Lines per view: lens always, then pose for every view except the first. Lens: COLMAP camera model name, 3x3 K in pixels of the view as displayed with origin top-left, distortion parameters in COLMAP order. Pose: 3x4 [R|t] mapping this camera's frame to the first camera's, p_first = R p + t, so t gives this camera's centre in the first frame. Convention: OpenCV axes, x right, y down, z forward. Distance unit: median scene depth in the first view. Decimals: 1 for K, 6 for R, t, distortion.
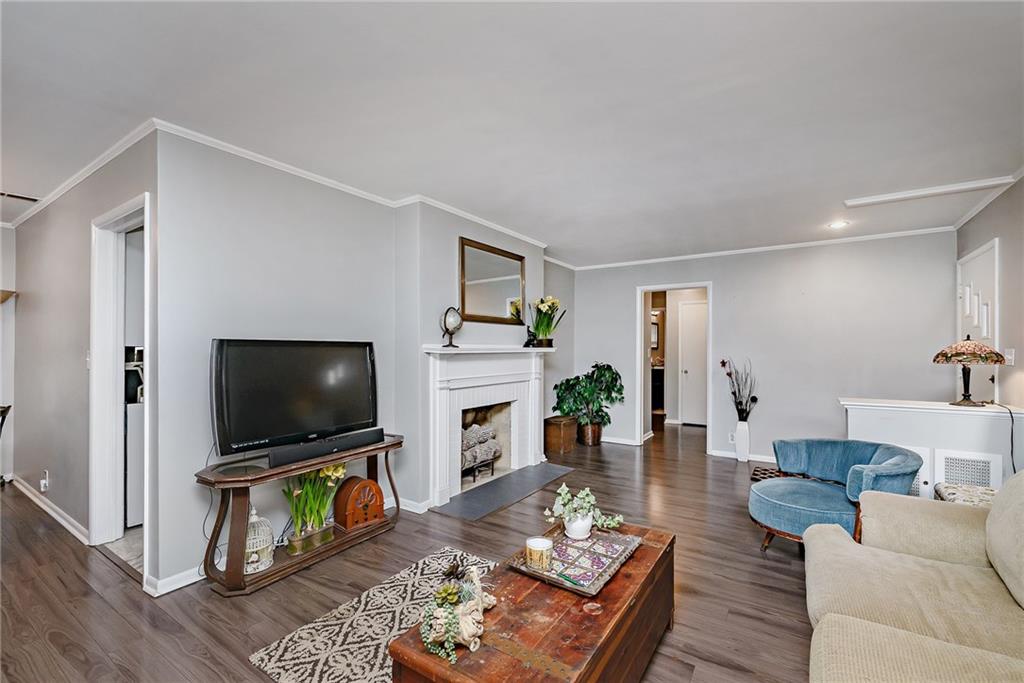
lens RADIAL K [[445.4, 0, 517.8], [0, 445.4, 347.2], [0, 0, 1]] dist [0.000087, -0.000708]
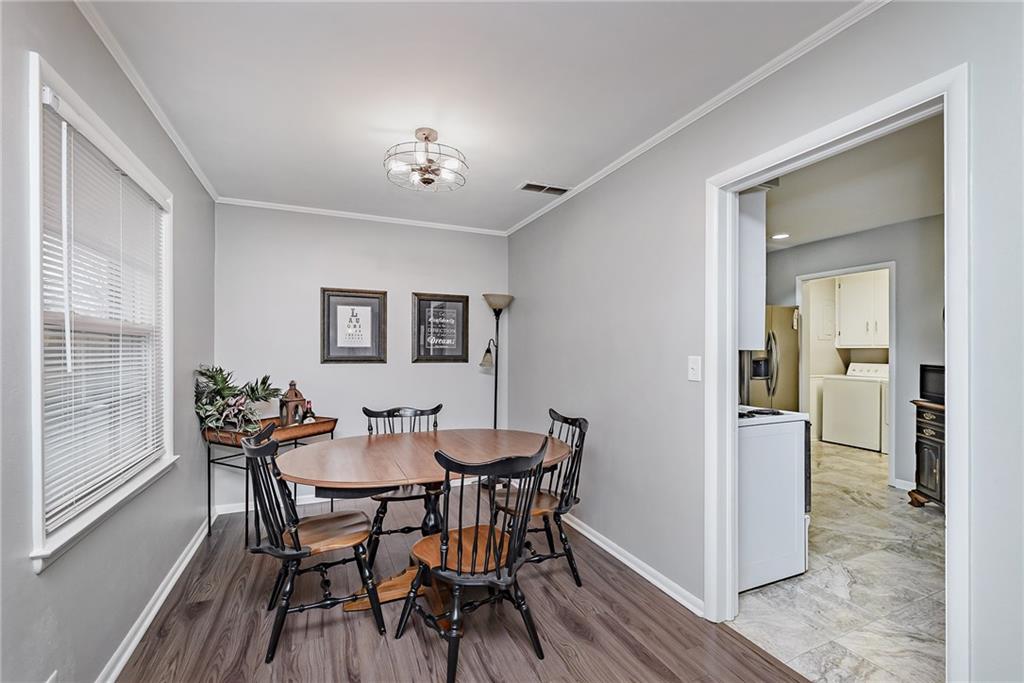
lens RADIAL K [[445.4, 0, 511.3], [0, 445.4, 352.1], [0, 0, 1]] dist [0.000087, -0.000708]
pose [[0.833467, -0.003552, -0.552557, -0.803551], [0.004670, 0.999989, 0.000615, 0.001571], [0.552549, -0.003093, 0.833475, 0.202510]]
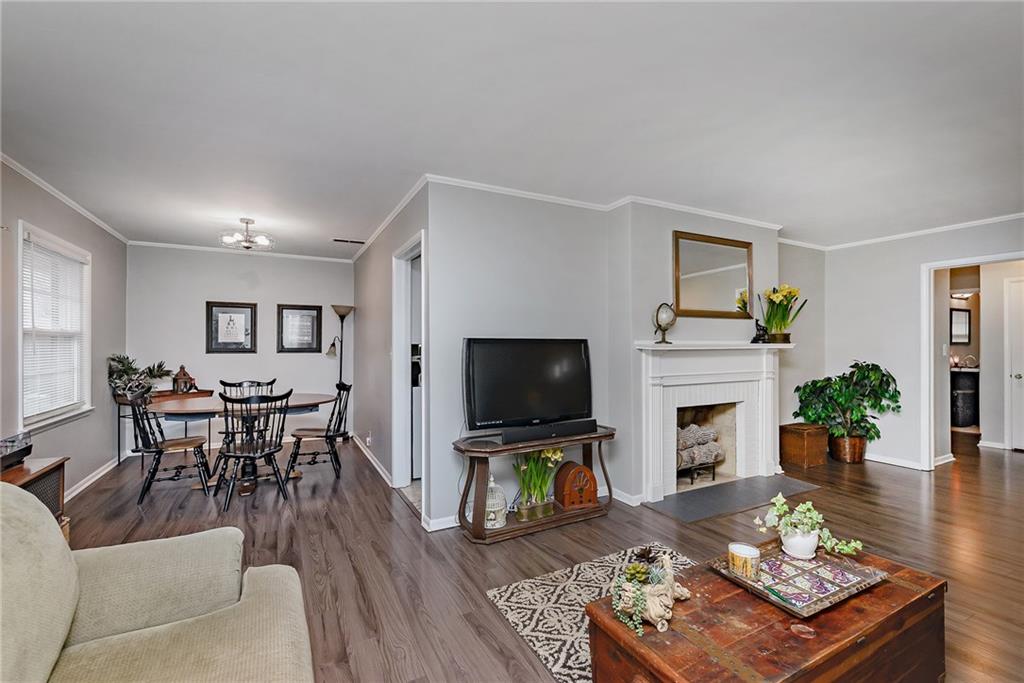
lens RADIAL K [[445.4, 0, 511.5], [0, 445.4, 343.2], [0, 0, 1]] dist [0.000087, -0.000708]
pose [[0.874808, -0.004906, -0.484444, 0.040795], [0.004506, 0.999988, -0.001989, -0.000360], [0.484448, -0.000442, 0.874820, -0.036674]]
